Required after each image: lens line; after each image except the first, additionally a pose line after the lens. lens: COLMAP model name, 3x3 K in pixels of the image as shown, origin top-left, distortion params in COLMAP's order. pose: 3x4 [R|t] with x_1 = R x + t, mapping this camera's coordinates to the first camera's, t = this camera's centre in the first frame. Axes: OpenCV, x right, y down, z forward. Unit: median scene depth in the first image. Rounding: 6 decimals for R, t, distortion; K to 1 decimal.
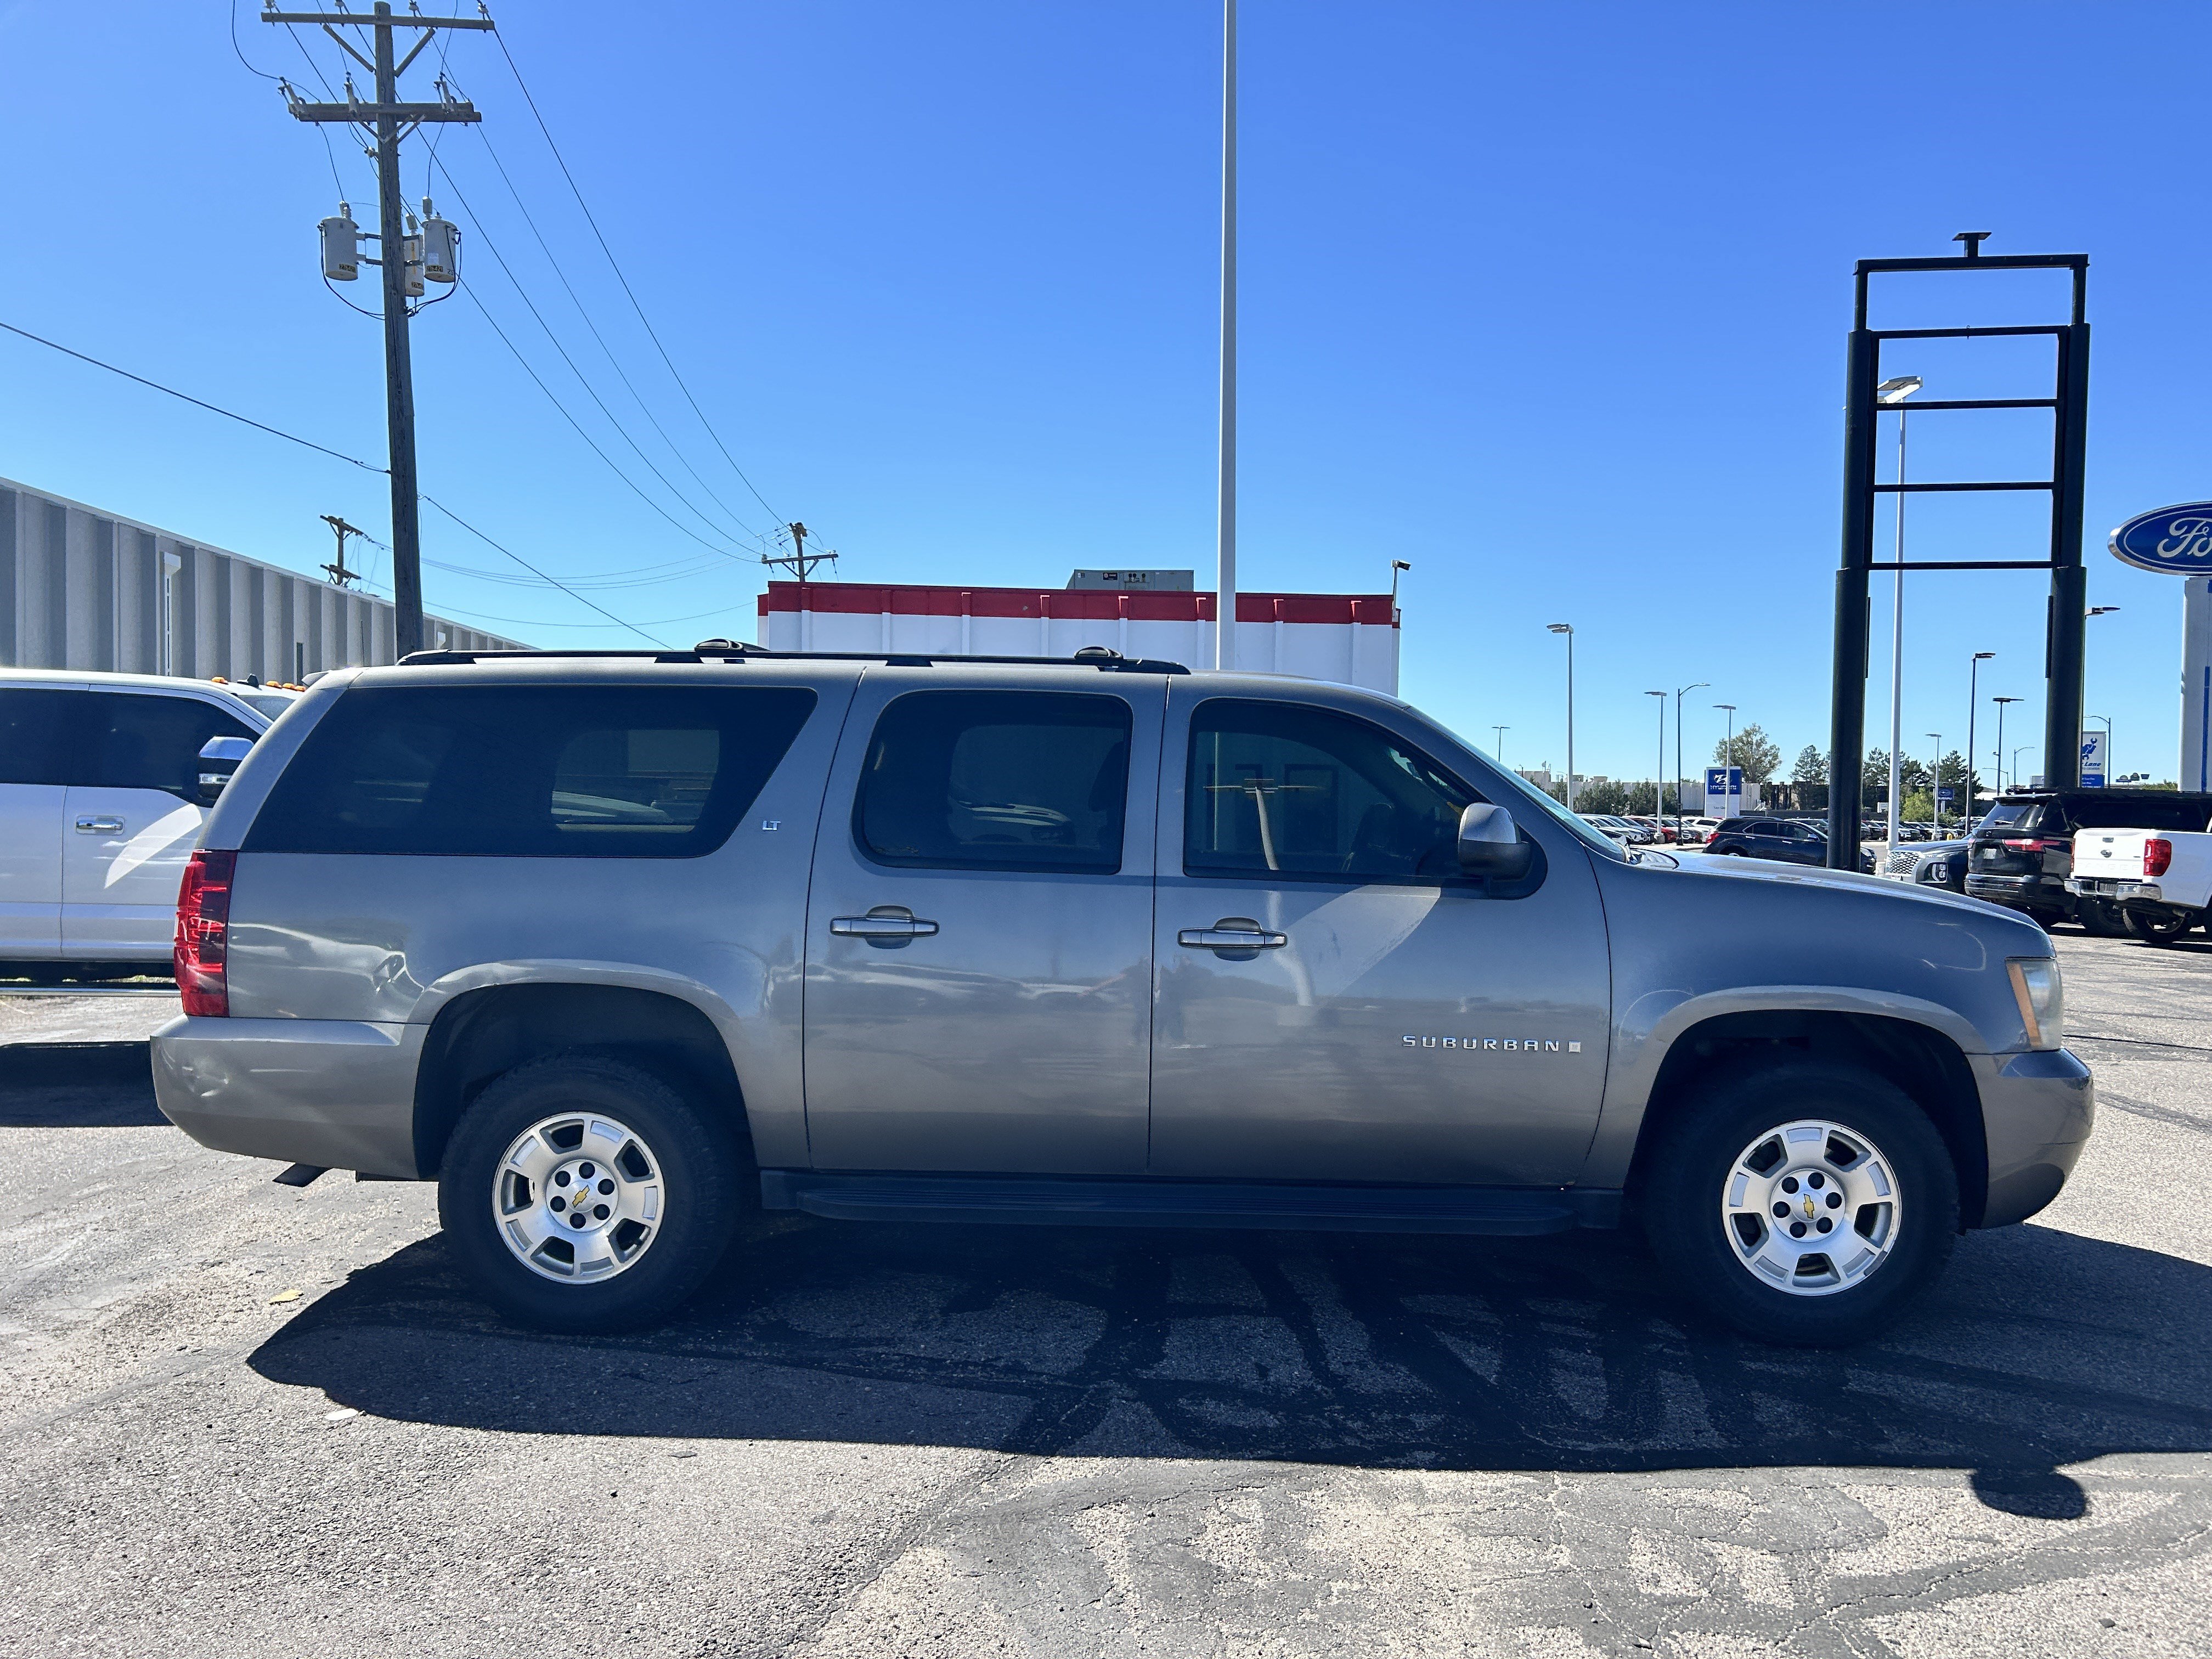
lens RADIAL K [[1668.0, 0, 1113.0], [0, 1668.0, 842.2], [0, 0, 1]] dist [0.042176, -0.038989]
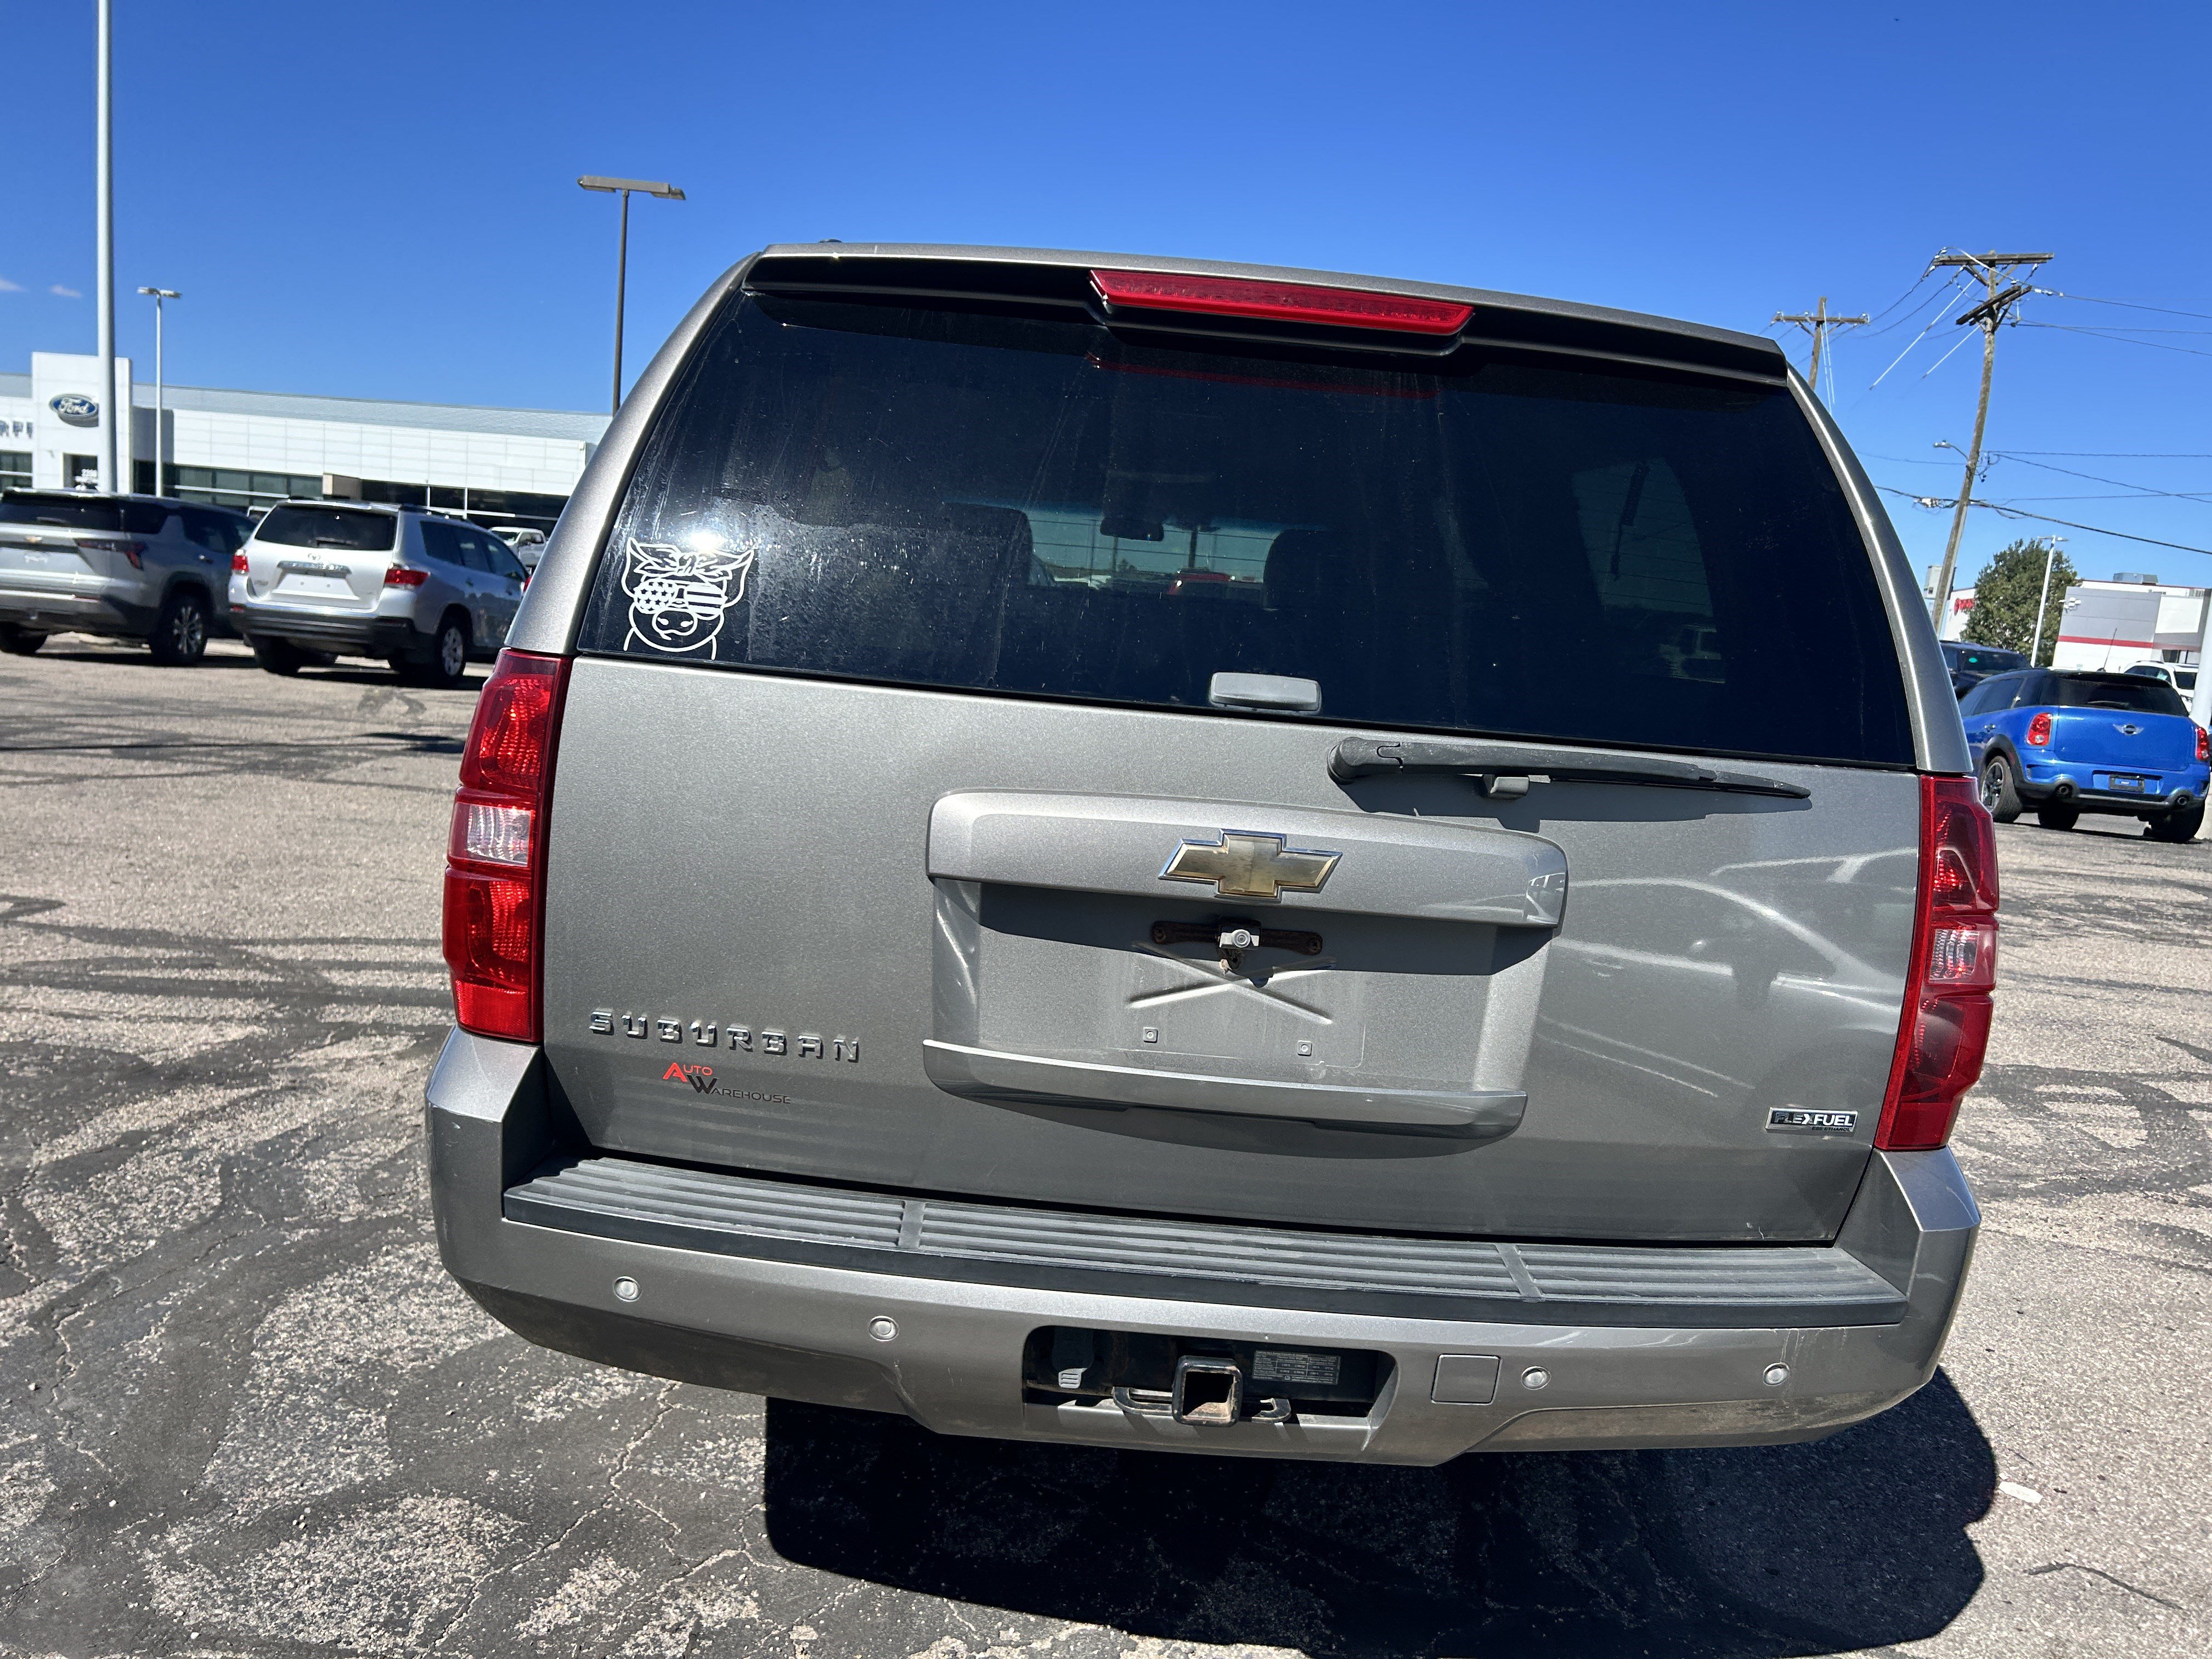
lens RADIAL K [[1668.0, 0, 1108.8], [0, 1668.0, 824.4], [0, 0, 1]] dist [0.042176, -0.038989]
pose [[-0.049000, -0.154380, 0.986796, -0.207157], [-0.063258, 0.986479, 0.151190, -0.007322], [-0.996794, -0.055015, -0.058103, 0.268568]]
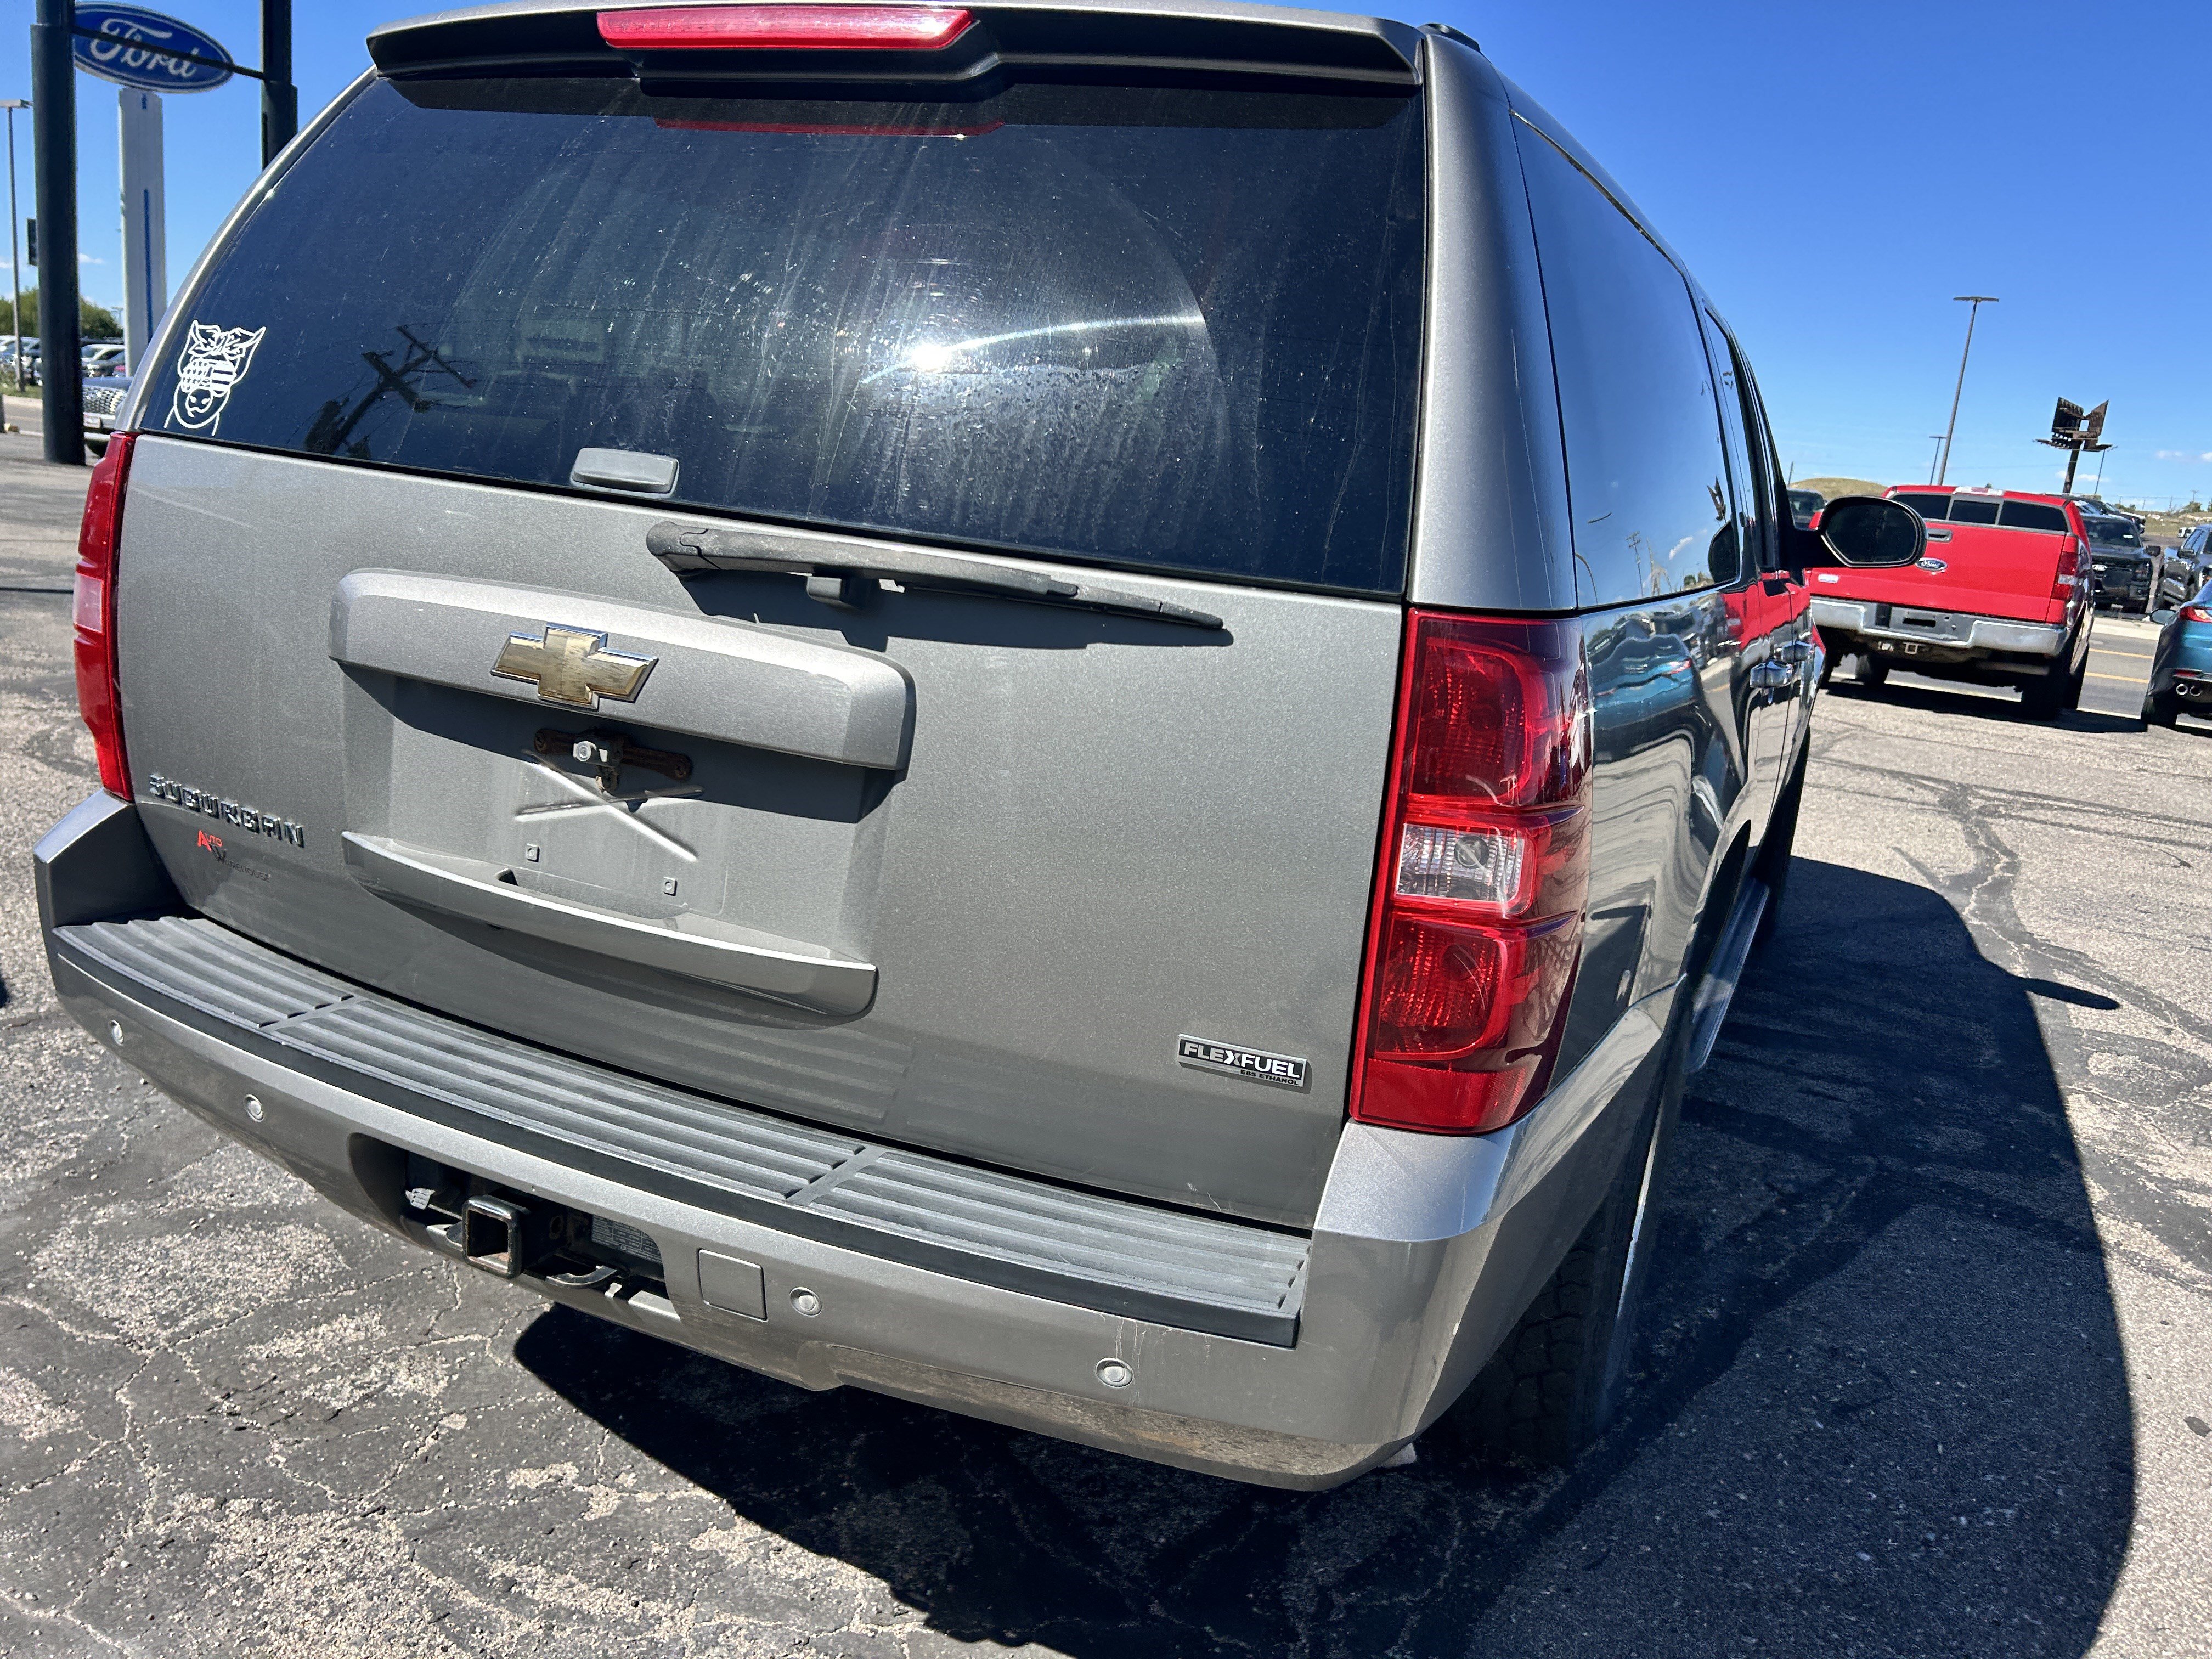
lens RADIAL K [[1668.0, 0, 1106.6], [0, 1668.0, 826.1], [0, 0, 1]] dist [0.042176, -0.038989]
pose [[0.402726, -0.174781, 0.898478, -0.183524], [-0.070892, 0.972695, 0.220995, -0.004278], [-0.912571, -0.152695, 0.379339, 0.204795]]
